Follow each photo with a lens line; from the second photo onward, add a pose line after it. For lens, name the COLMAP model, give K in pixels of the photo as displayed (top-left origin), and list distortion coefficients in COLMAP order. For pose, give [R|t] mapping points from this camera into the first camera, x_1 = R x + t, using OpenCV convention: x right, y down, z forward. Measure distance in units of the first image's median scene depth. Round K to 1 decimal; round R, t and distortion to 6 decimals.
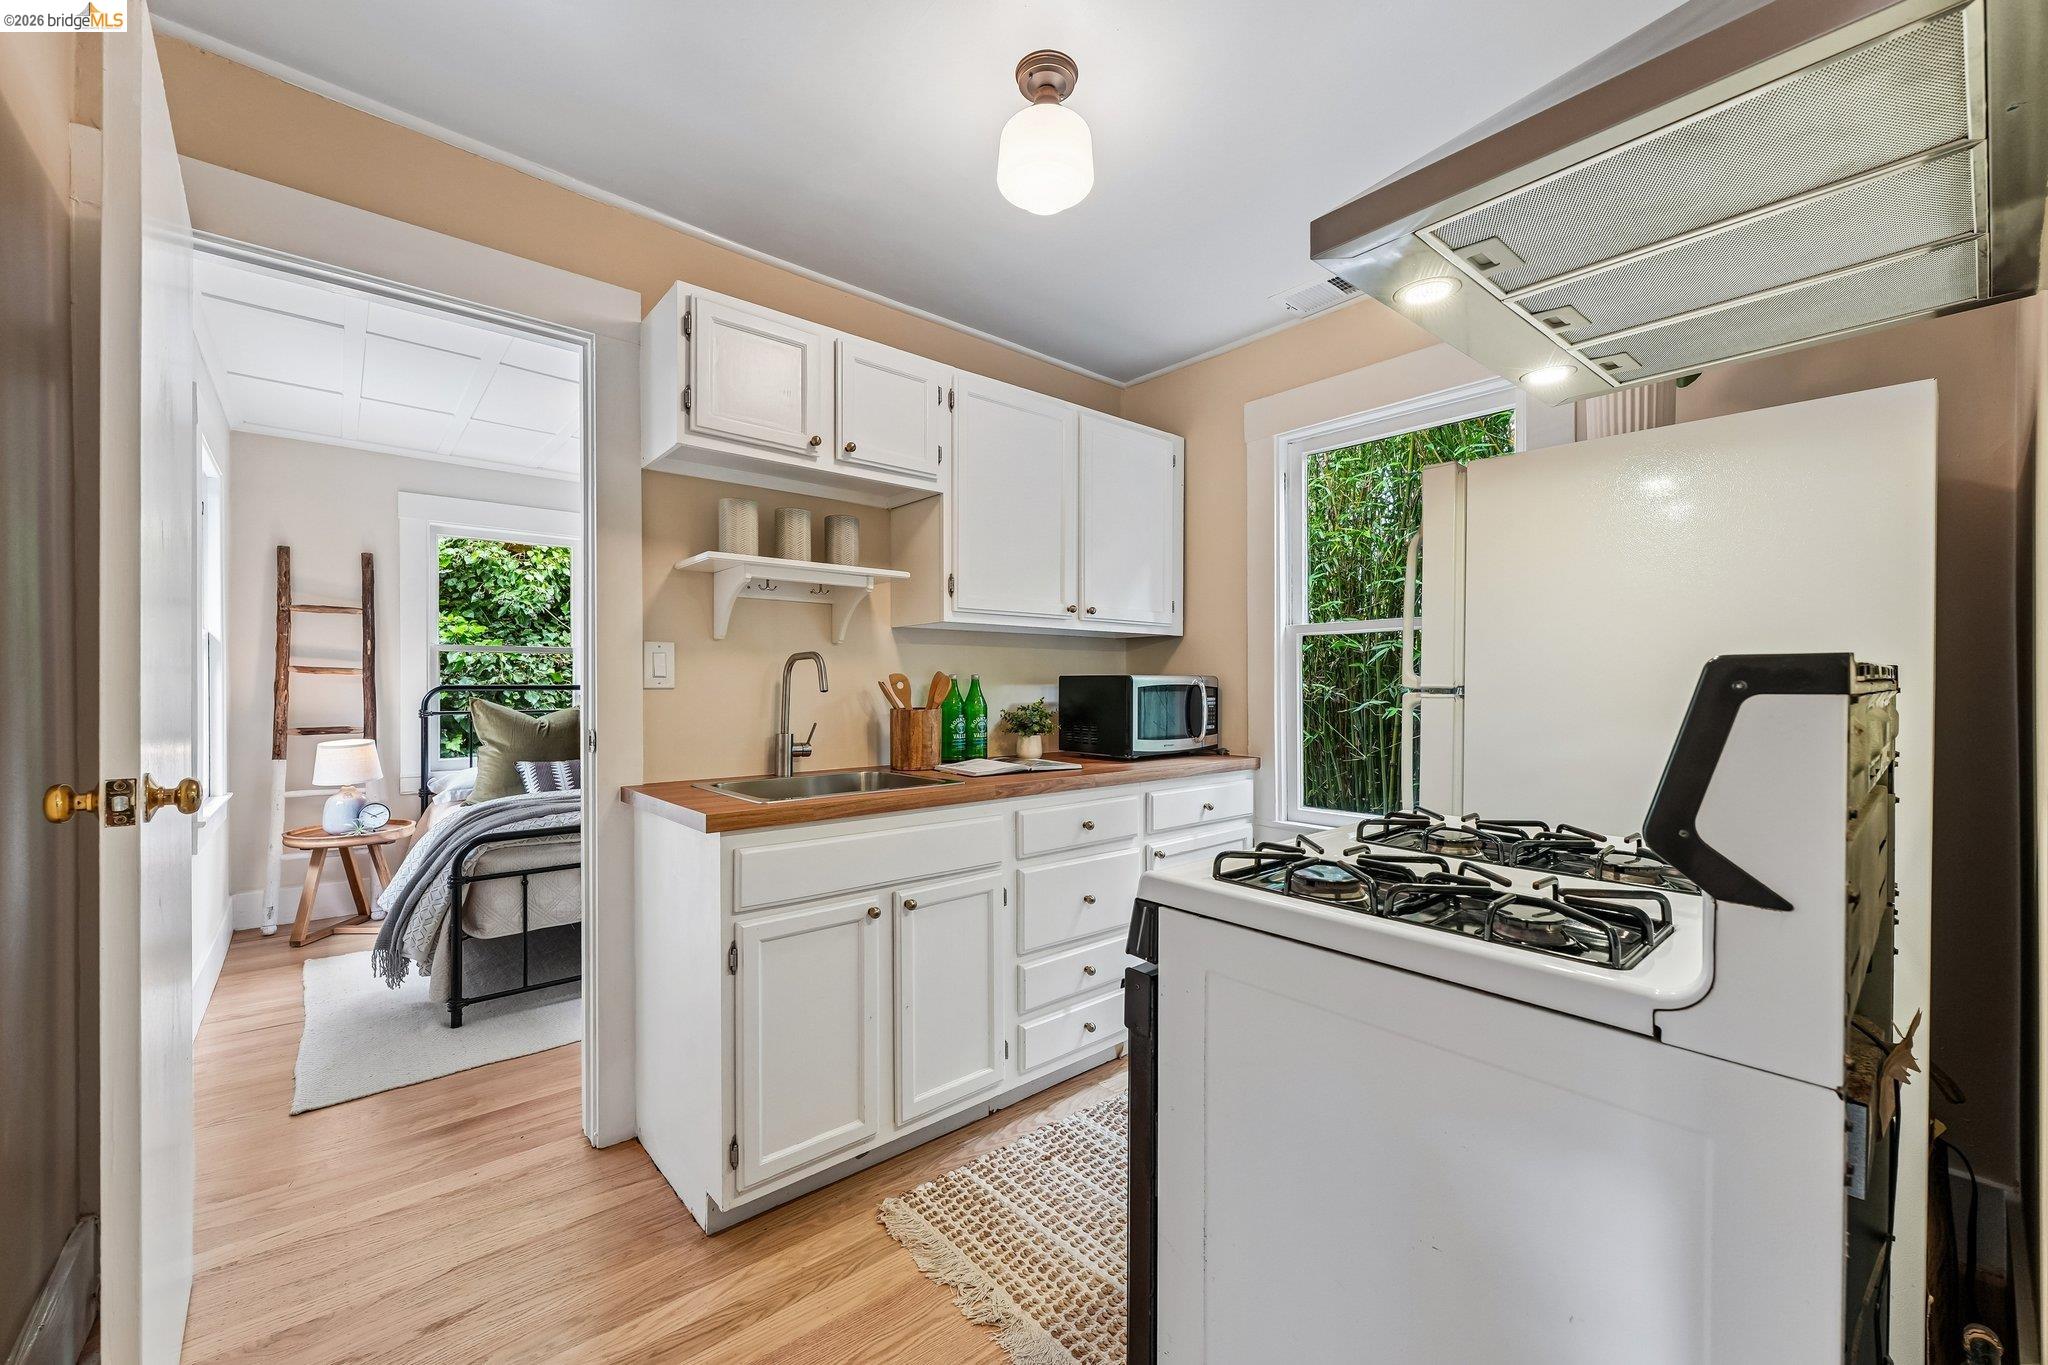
lens RADIAL K [[812.1, 0, 1026.3], [0, 812.1, 690.8], [0, 0, 1]] dist [0.005576, -0.001495]
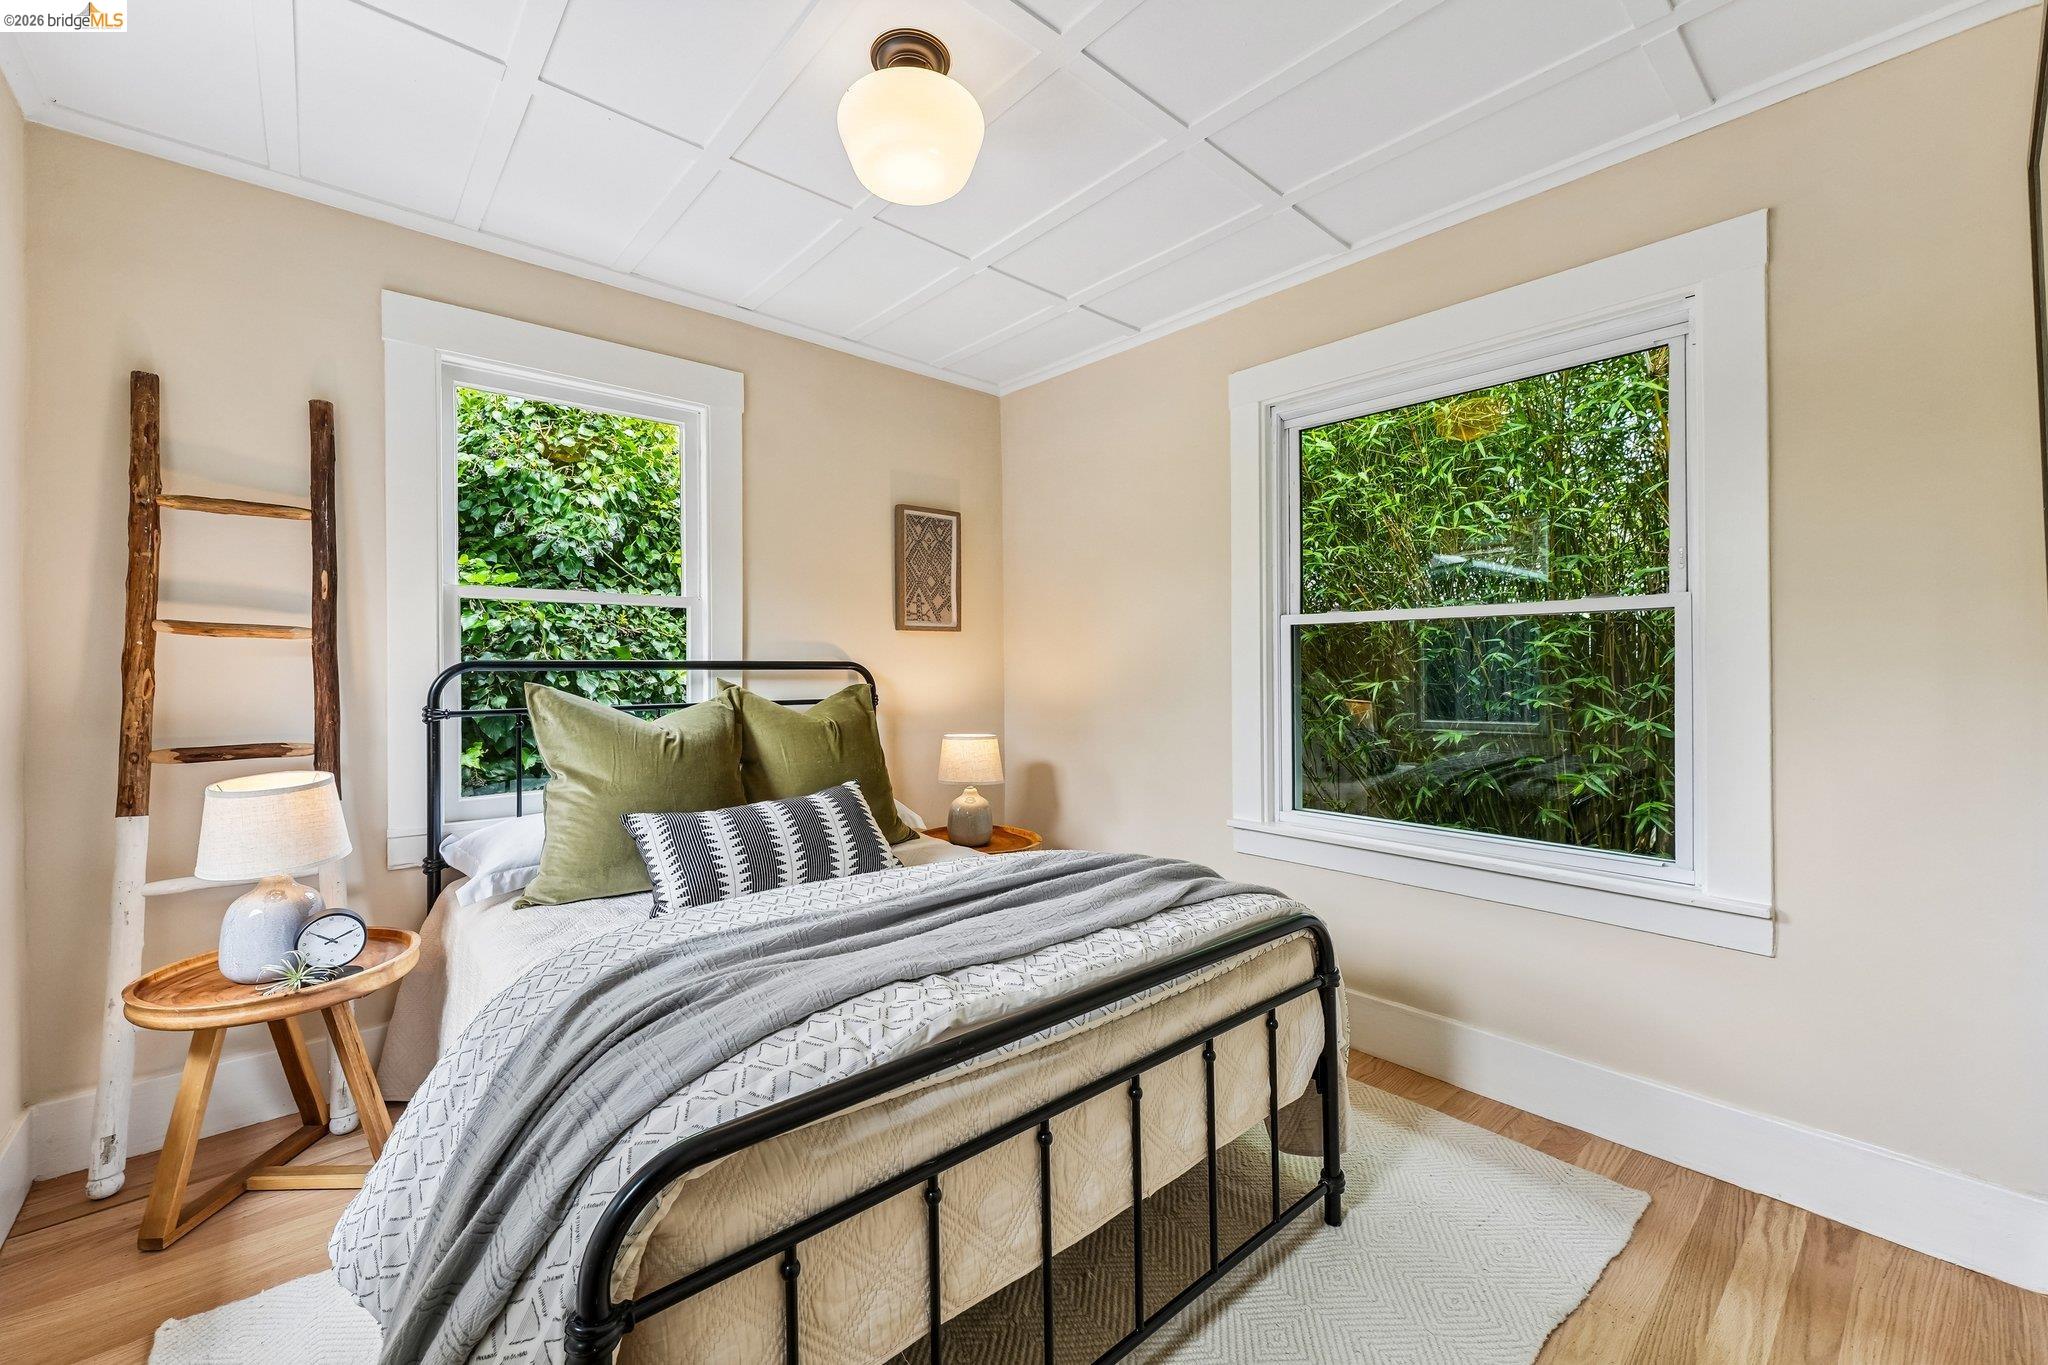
lens RADIAL K [[812.1, 0, 1017.8], [0, 812.1, 672.9], [0, 0, 1]] dist [0.005576, -0.001495]
pose [[0.999969, -0.005197, 0.005988, -0.376622], [0.005211, 0.999984, -0.002213, 0.004457], [-0.005976, 0.002244, 0.999980, 0.487275]]
